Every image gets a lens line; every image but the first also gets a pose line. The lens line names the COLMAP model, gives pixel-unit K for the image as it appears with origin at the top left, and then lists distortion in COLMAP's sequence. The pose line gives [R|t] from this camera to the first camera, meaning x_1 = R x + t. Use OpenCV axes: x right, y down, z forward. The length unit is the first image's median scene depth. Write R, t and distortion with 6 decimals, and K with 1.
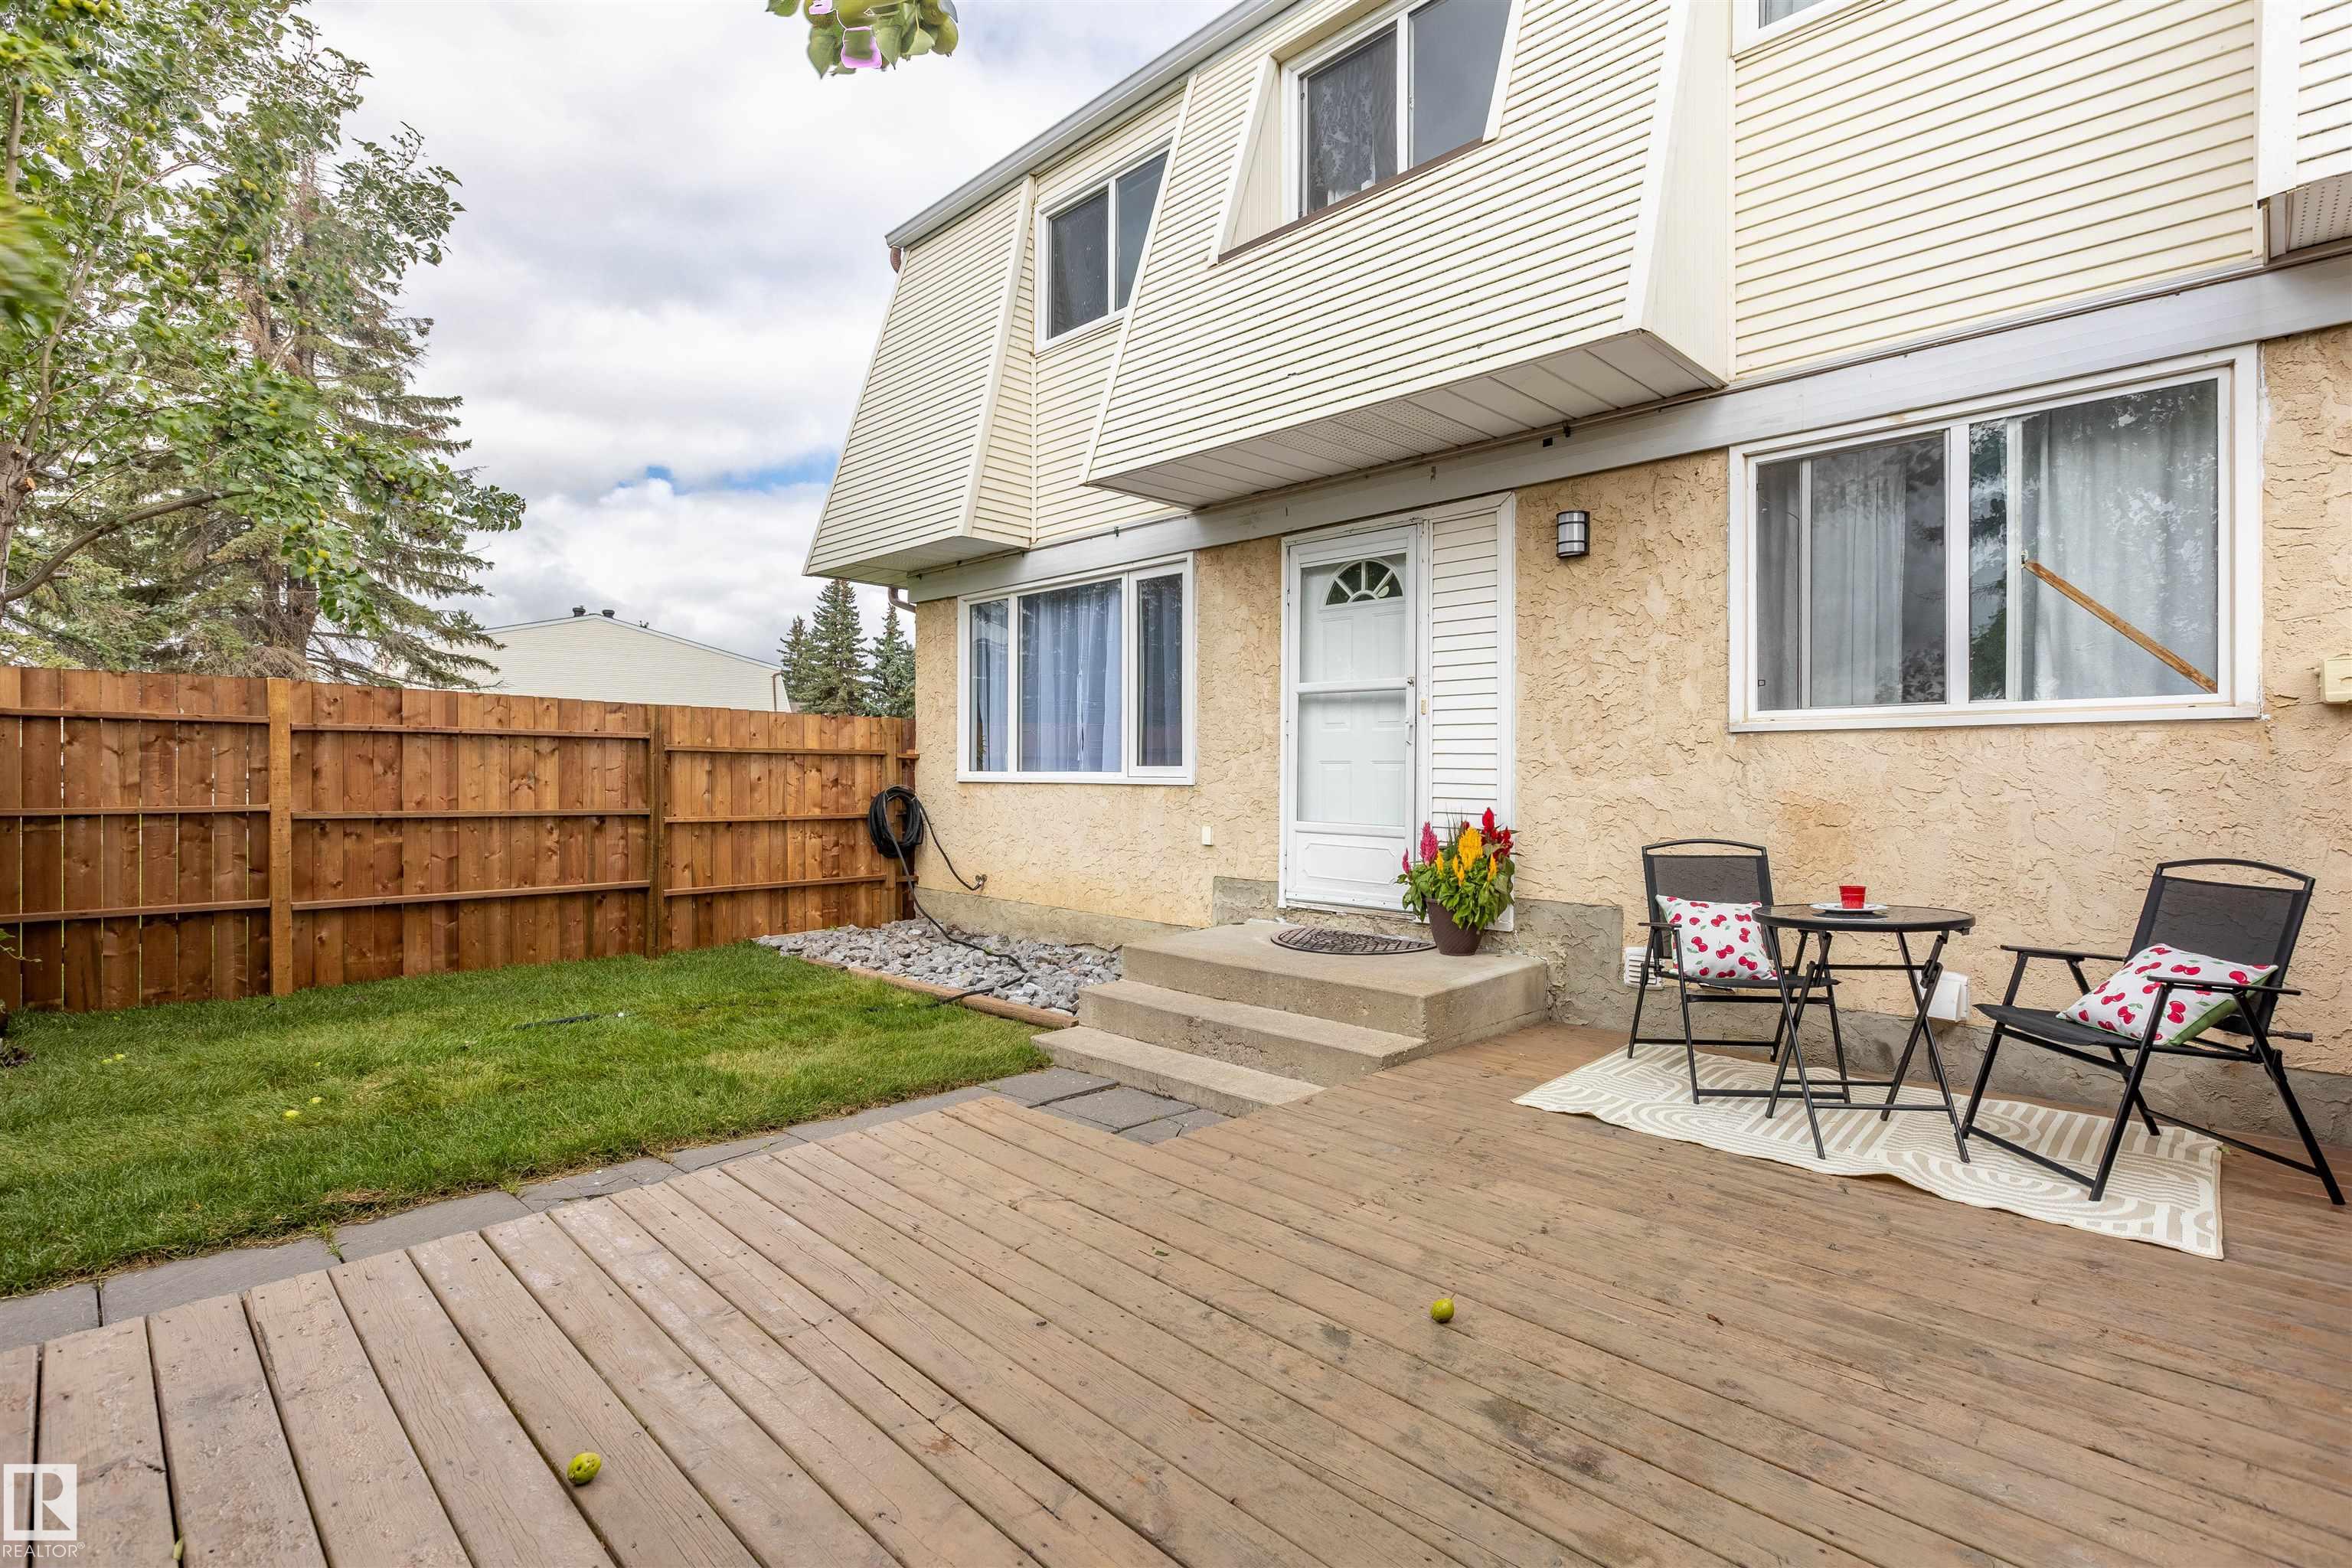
lens RADIAL K [[1102.7, 0, 1176.0], [0, 1102.7, 784.0], [0, 0, 1]] dist [-0.000270, 0.000041]
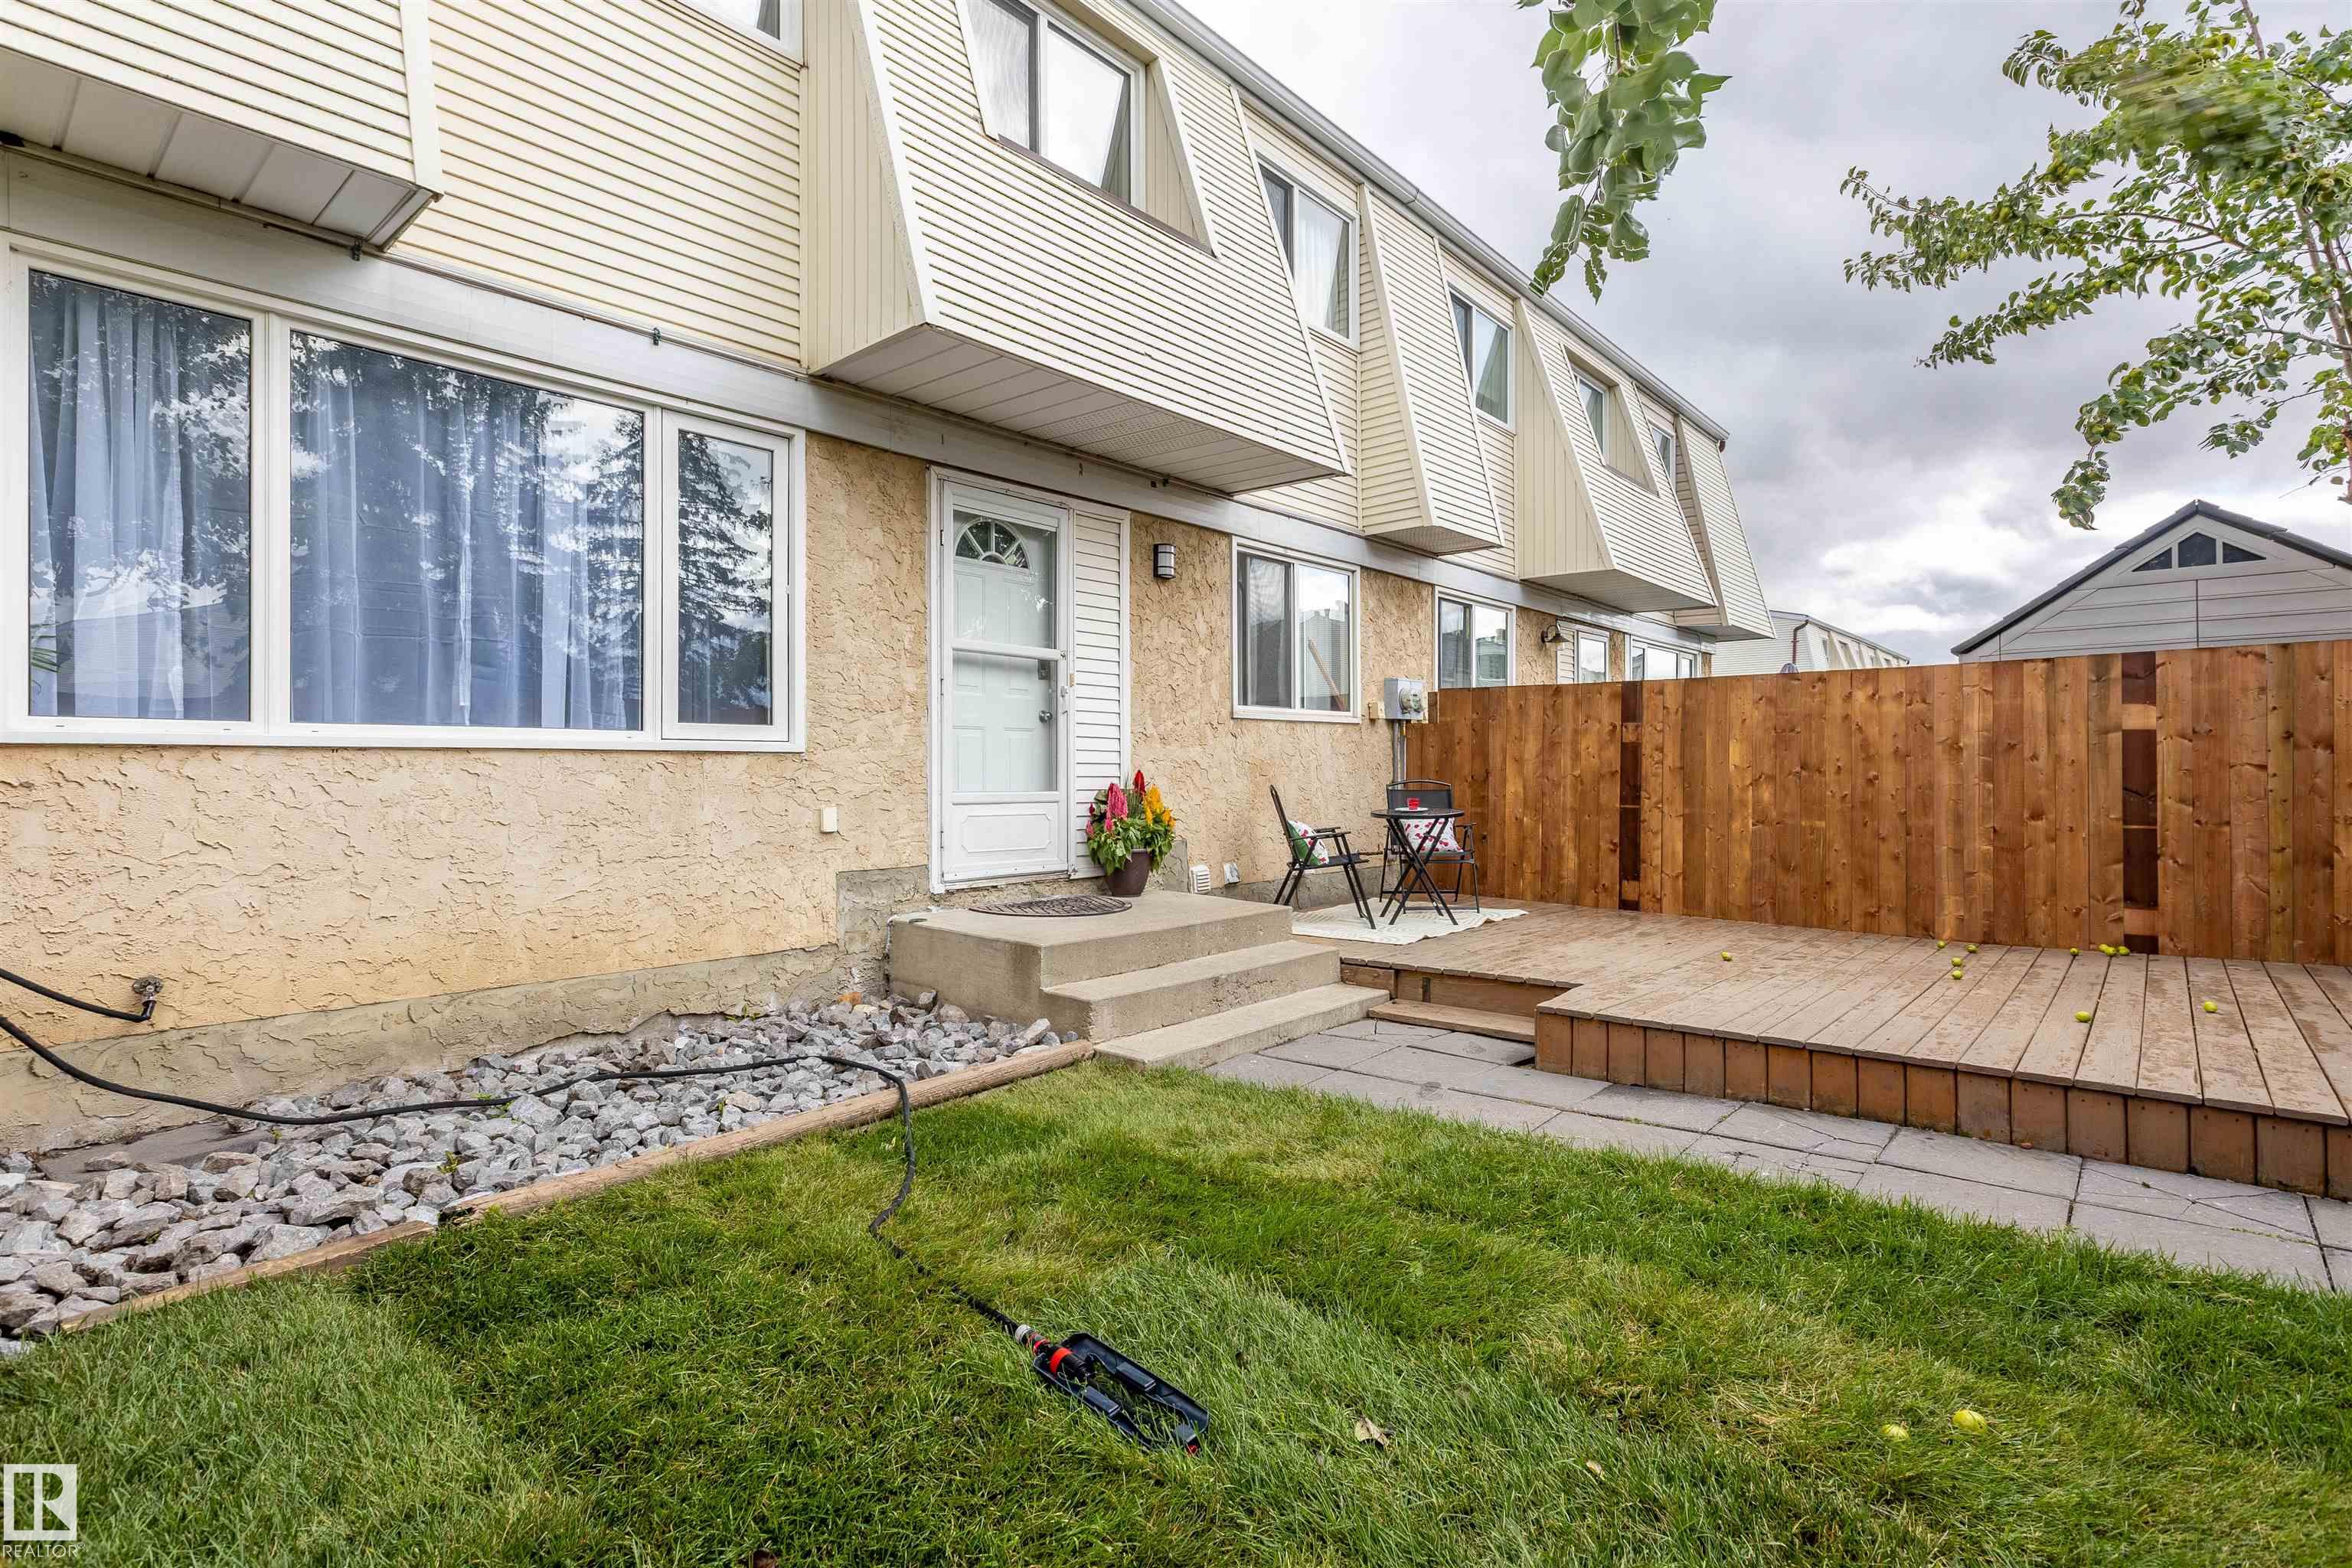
lens RADIAL K [[1124.8, 0, 1178.5], [0, 1124.8, 772.5], [0, 0, 1]] dist [-0.000999, 0.000206]
pose [[-0.064238, -0.014685, 0.997827, -0.688241], [0.006084, 0.999867, 0.015107, 0.004191], [-0.997916, 0.007041, -0.064140, 0.745434]]
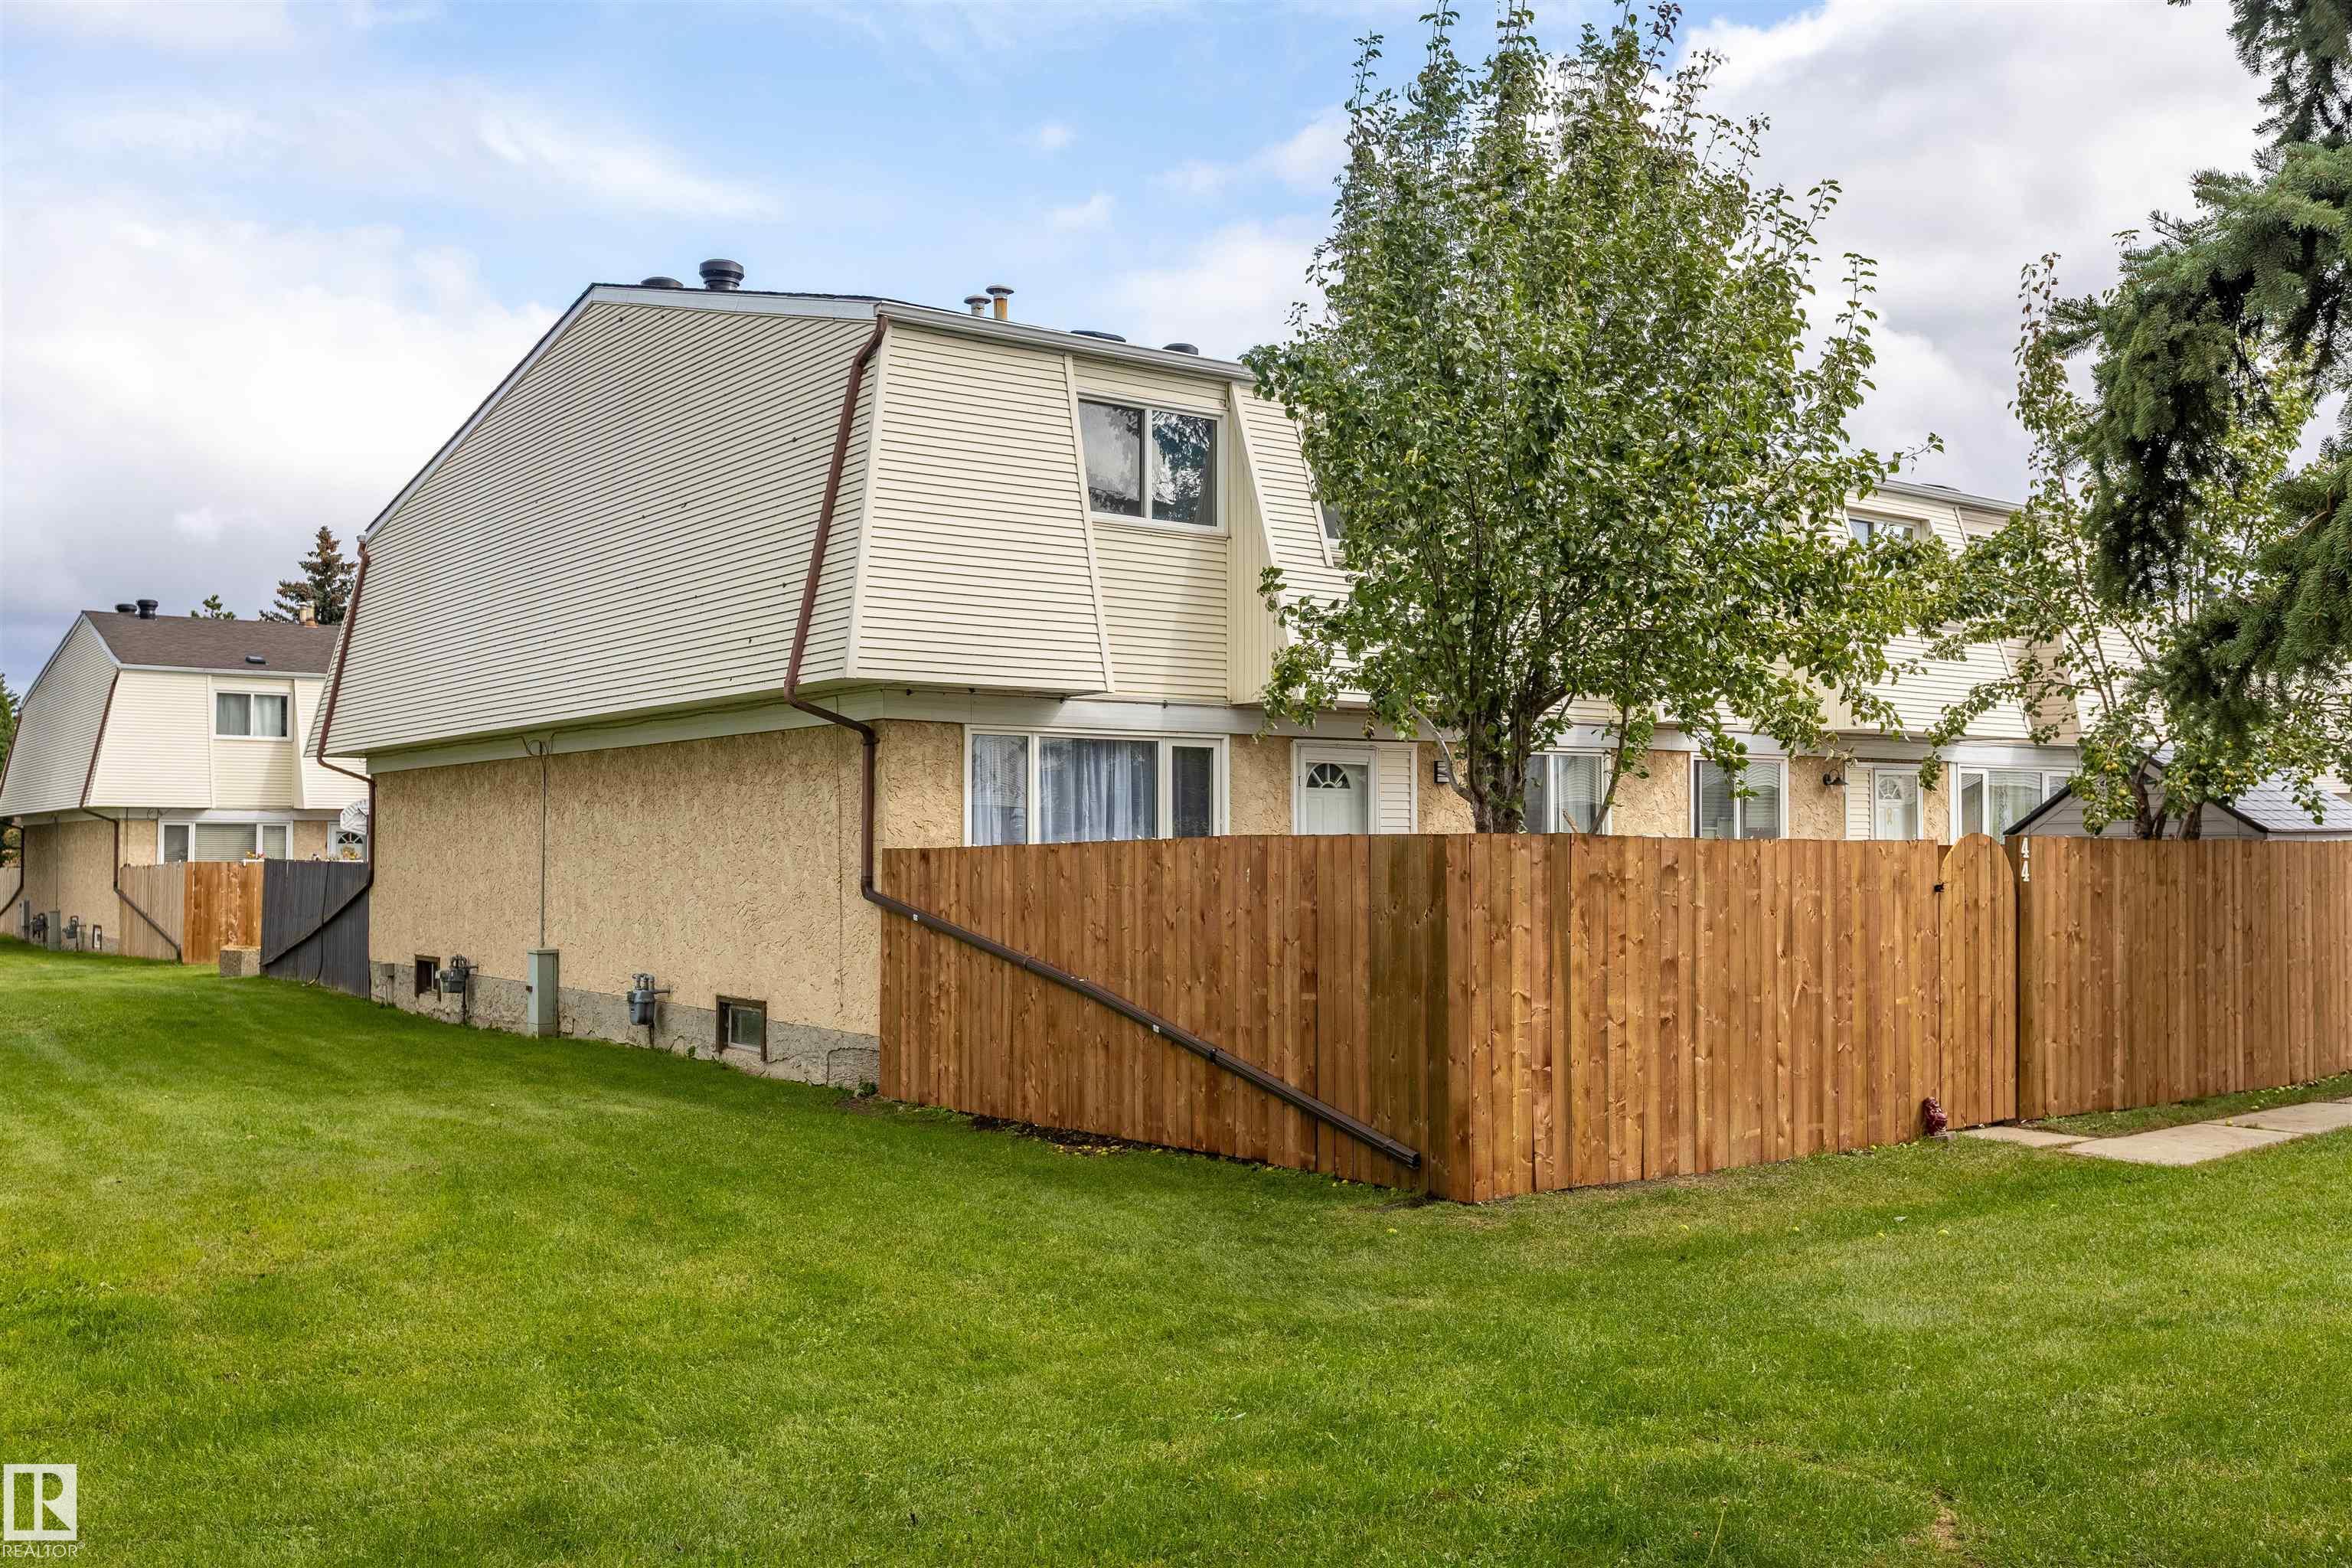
lens RADIAL K [[2056.9, 0, 1176.0], [0, 2056.9, 784.0], [0, 0, 1]] dist [-0.001837, -0.002455]
pose [[0.152234, 0.023752, 0.988059, -2.298607], [0.013807, 0.999563, -0.026156, -0.081066], [-0.988248, 0.017624, 0.151840, 0.635009]]
